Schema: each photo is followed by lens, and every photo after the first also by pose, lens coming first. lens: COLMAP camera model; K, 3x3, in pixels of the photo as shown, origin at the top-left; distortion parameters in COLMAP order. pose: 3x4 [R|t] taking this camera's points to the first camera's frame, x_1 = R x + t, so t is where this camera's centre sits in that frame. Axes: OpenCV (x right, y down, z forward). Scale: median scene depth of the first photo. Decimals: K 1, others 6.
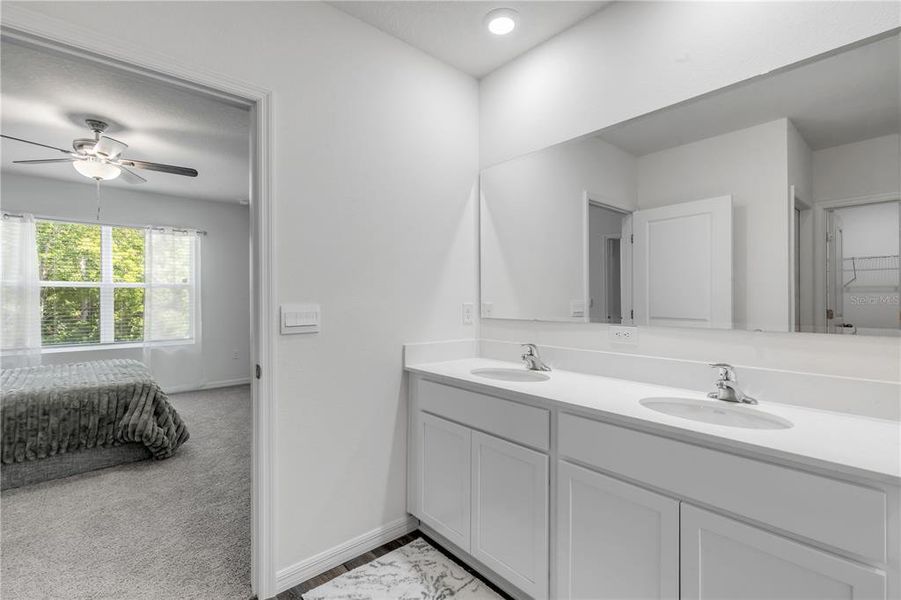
lens RADIAL K [[405.6, 0, 450.5], [0, 405.6, 300.0], [0, 0, 1]] dist [0.006448, -0.000014]
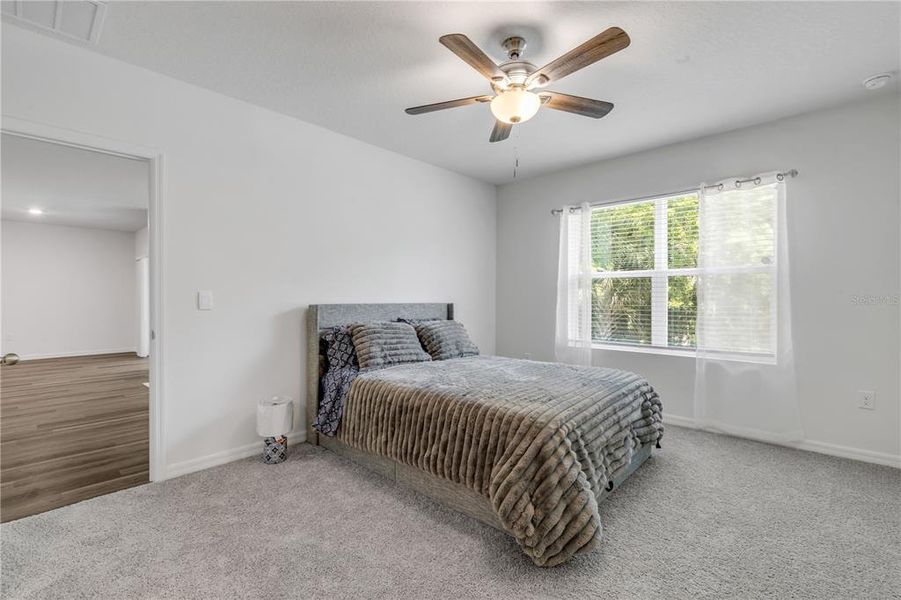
lens RADIAL K [[405.6, 0, 450.5], [0, 405.6, 300.0], [0, 0, 1]] dist [0.006448, -0.000014]
pose [[0.102357, 0.008278, -0.994713, -0.091116], [-0.005712, 0.999954, 0.007734, 0.011583], [0.994731, 0.004890, 0.102400, 0.494321]]
